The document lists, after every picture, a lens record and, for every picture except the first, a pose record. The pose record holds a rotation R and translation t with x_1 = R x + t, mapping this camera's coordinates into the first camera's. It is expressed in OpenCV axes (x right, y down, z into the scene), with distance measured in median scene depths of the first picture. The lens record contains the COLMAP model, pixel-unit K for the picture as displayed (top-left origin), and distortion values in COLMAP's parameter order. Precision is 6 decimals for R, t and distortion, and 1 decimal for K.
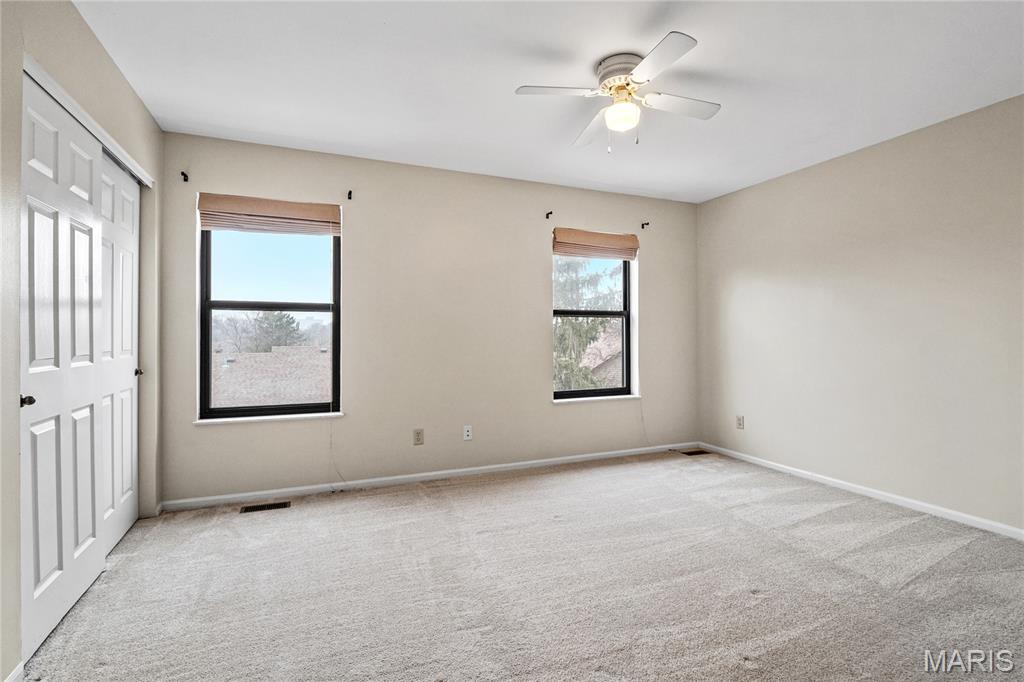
lens RADIAL K [[483.0, 0, 513.0], [0, 483.0, 333.1], [0, 0, 1]] dist [-0.000163, -0.000101]
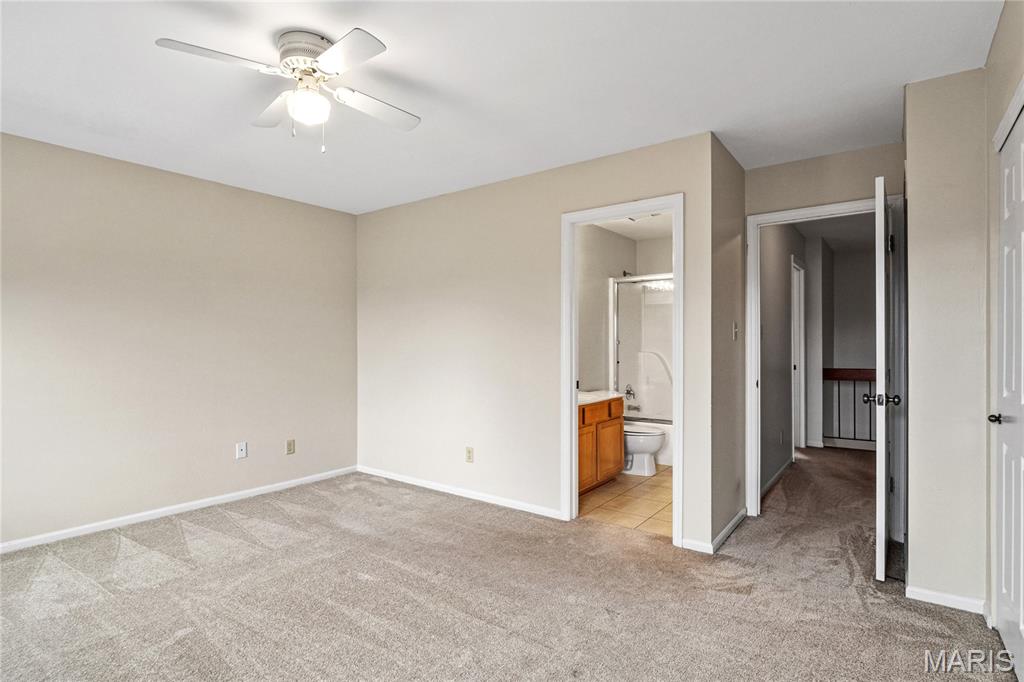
lens RADIAL K [[519.9, 0, 512.0], [0, 519.9, 341.0], [0, 0, 1]] dist [-0.001679, -0.000357]
pose [[-0.500382, 0.009378, 0.865754, -0.641329], [-0.003670, 0.999909, -0.012952, -0.024316], [-0.865797, -0.009658, -0.500302, 0.974546]]
